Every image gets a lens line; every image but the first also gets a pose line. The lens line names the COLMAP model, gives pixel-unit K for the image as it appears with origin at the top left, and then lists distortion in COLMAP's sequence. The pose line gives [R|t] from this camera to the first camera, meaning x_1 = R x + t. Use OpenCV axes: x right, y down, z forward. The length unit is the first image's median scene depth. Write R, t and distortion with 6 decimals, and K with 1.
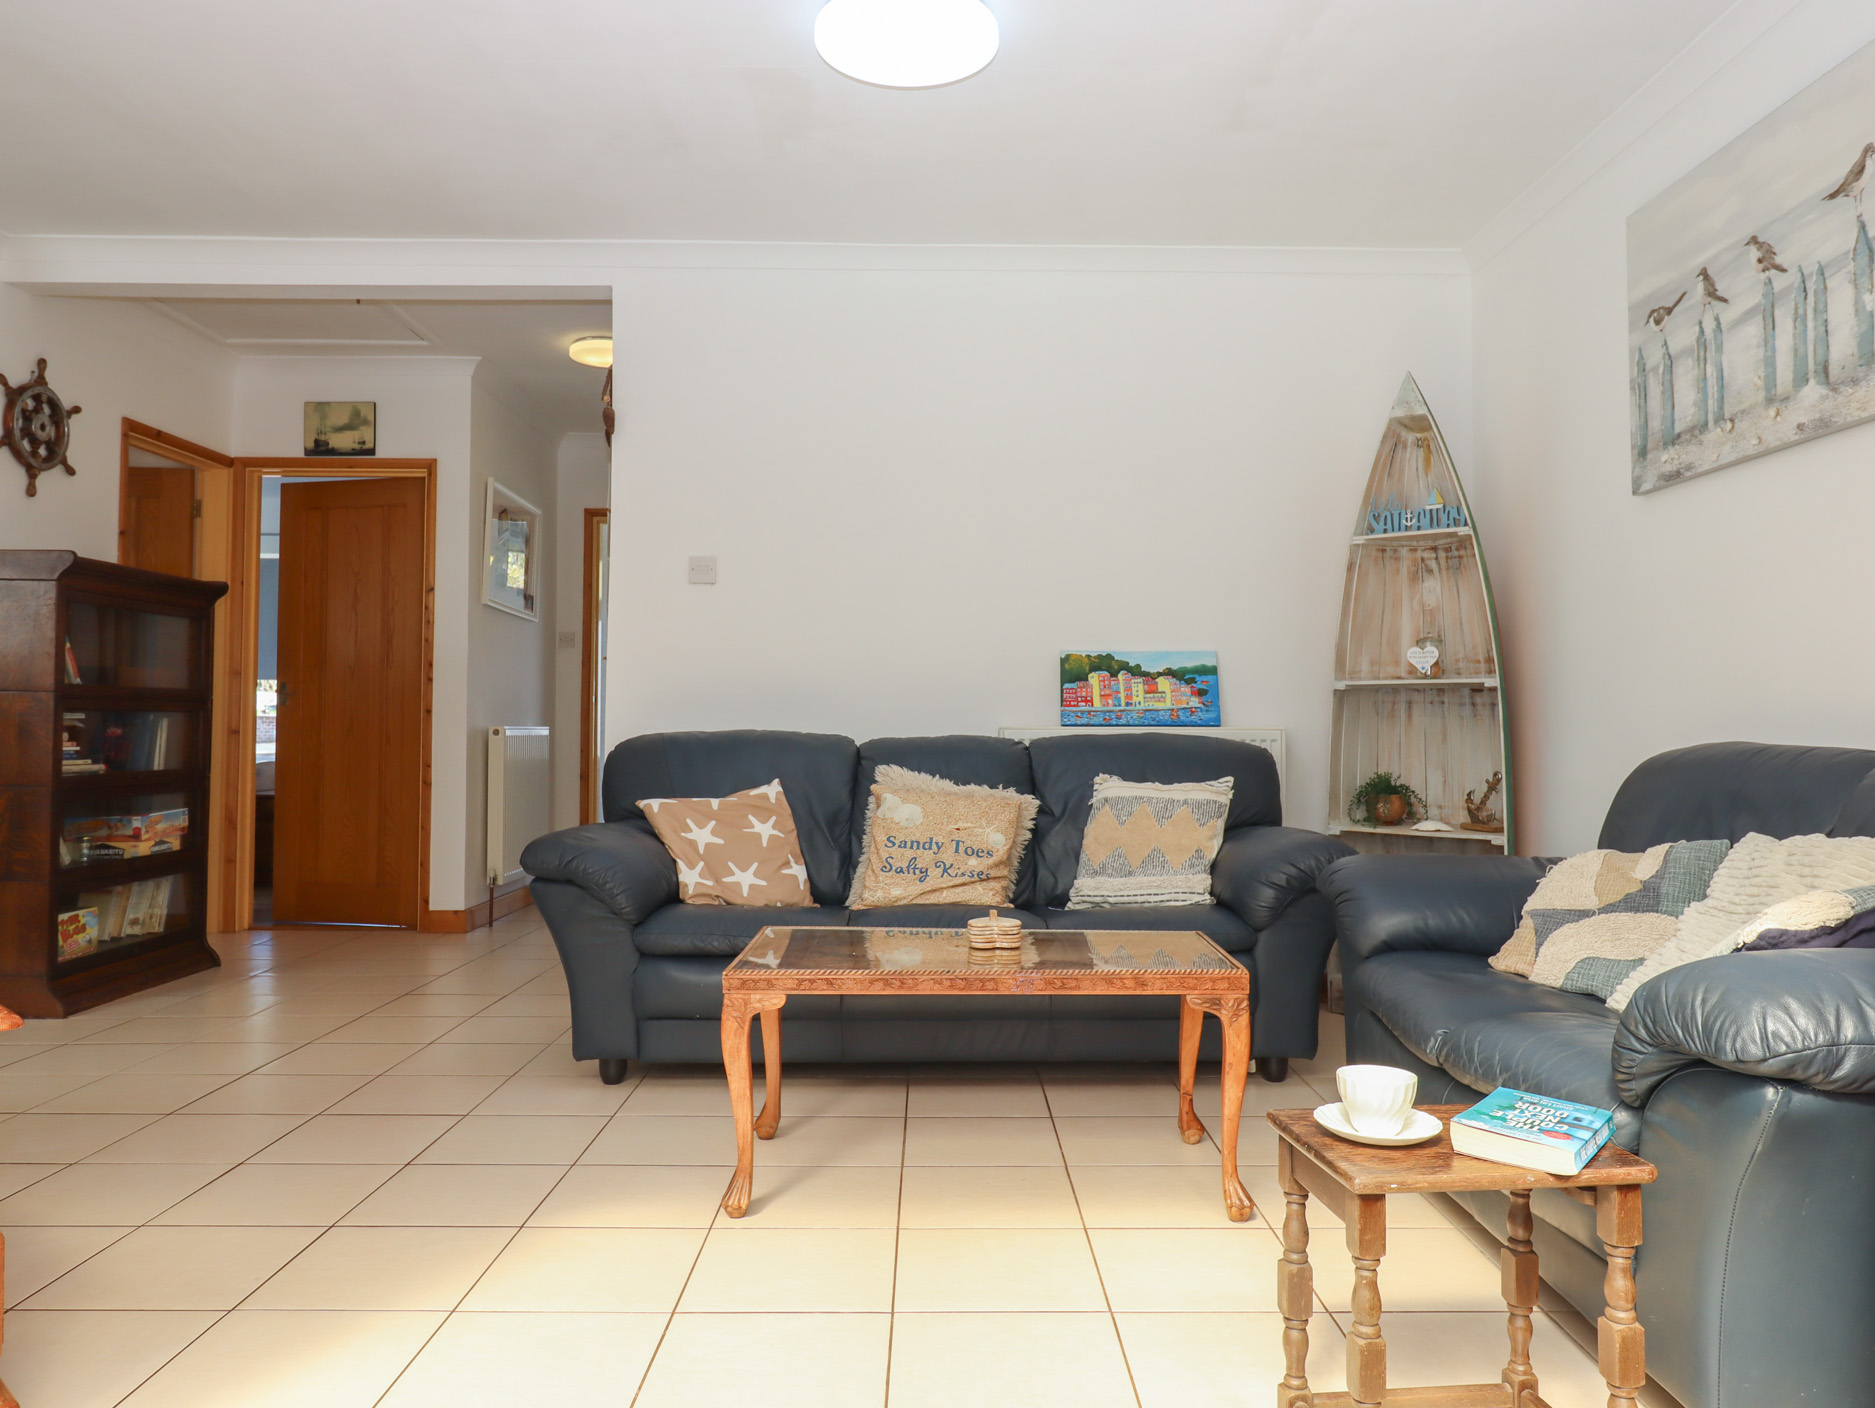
lens RADIAL K [[1310.6, 0, 937.5], [0, 1310.6, 704.0], [0, 0, 1]] dist [0.002279, -0.007038]
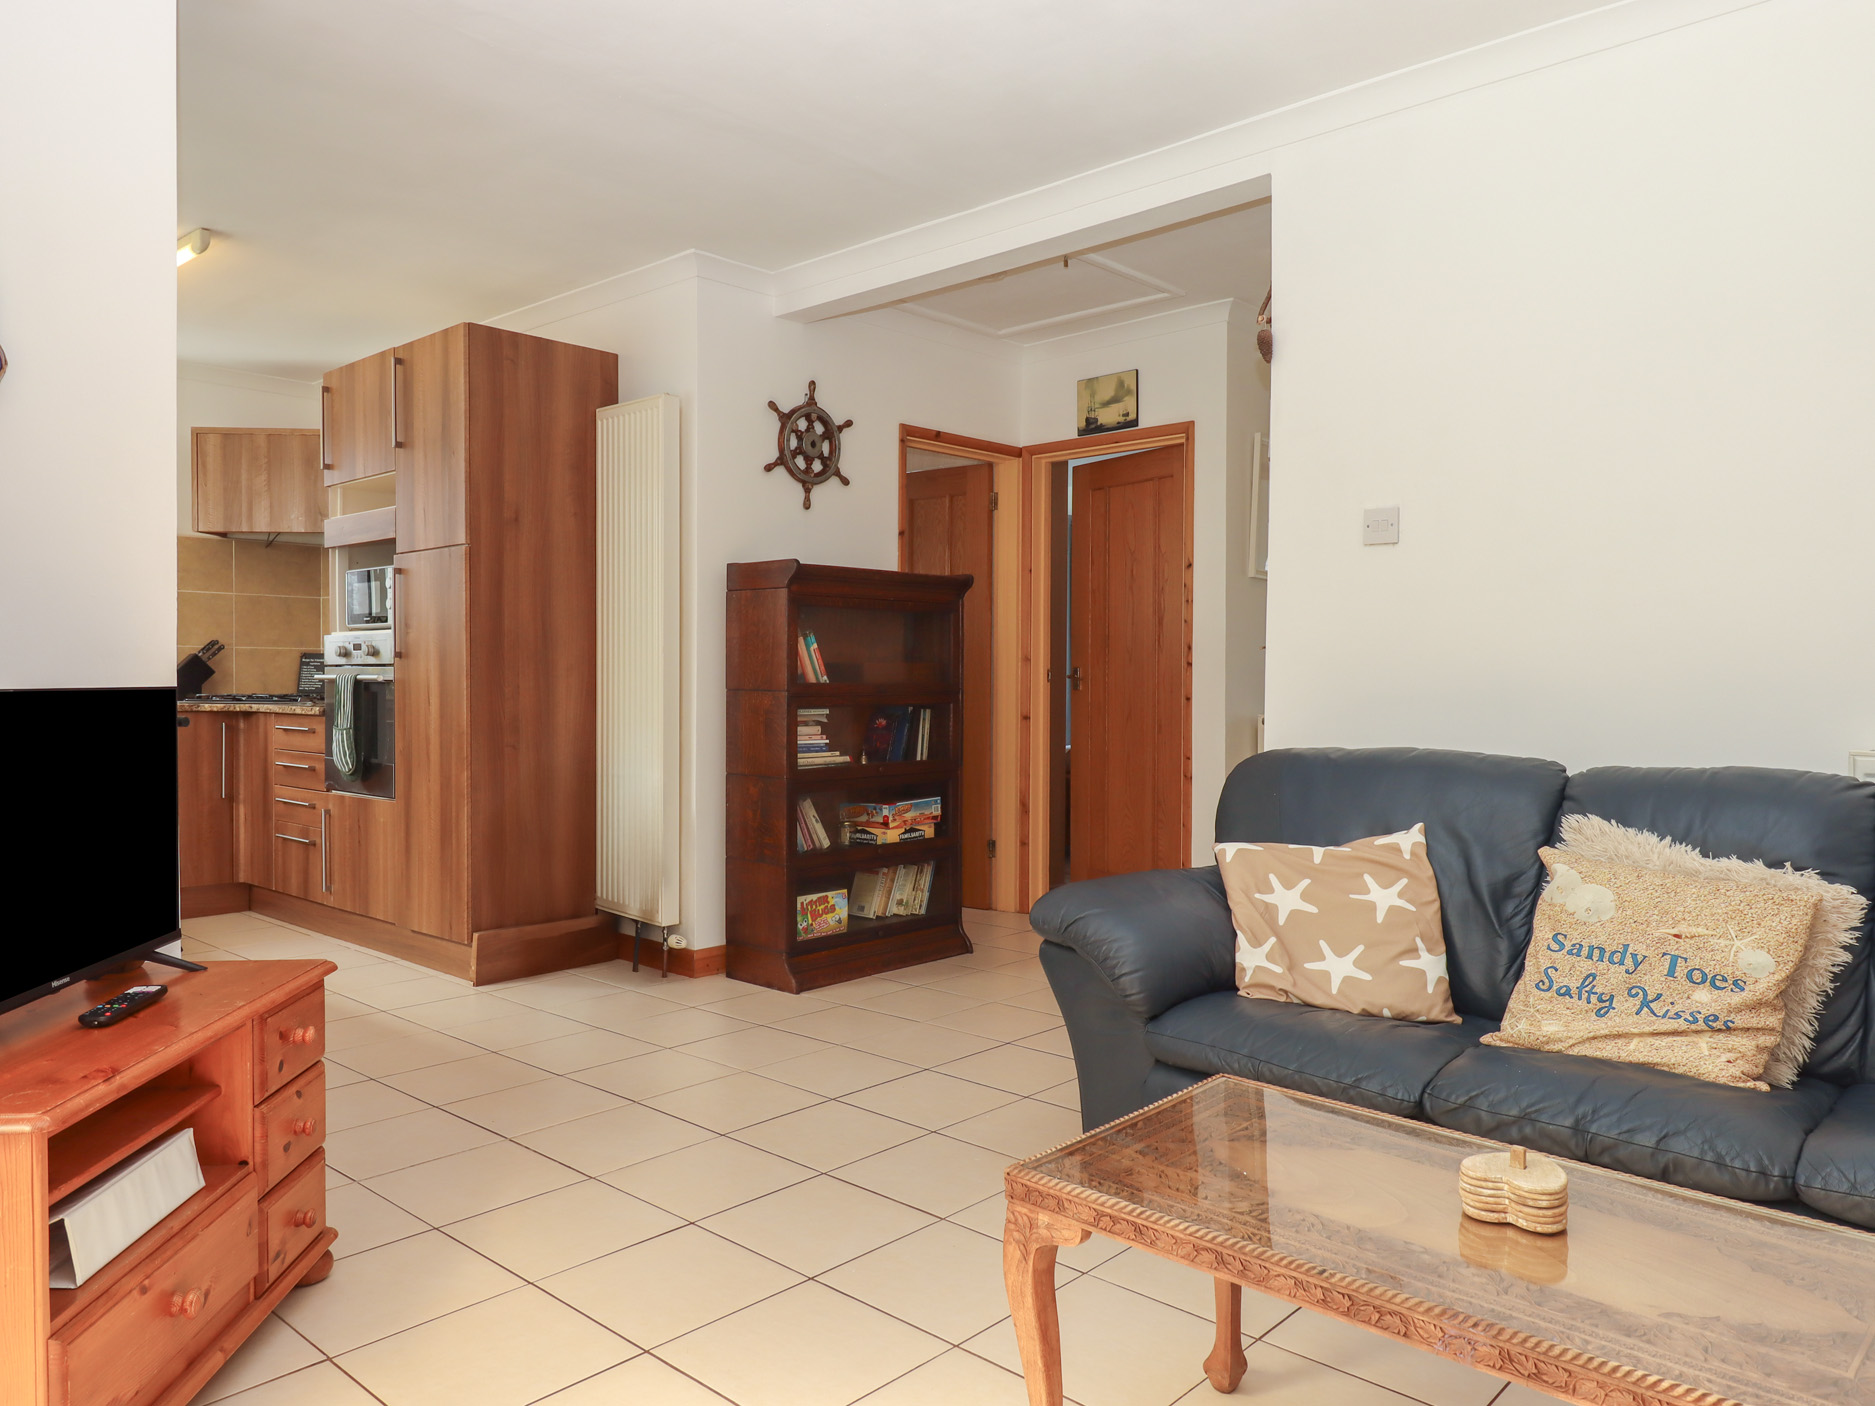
lens RADIAL K [[1310.6, 0, 937.5], [0, 1310.6, 703.0], [0, 0, 1]] dist [0.002279, -0.007038]
pose [[0.732671, 0.007638, -0.680540, 0.147228], [0.015262, 0.999501, 0.027649, -0.026969], [0.680411, -0.030644, 0.732189, 0.287791]]
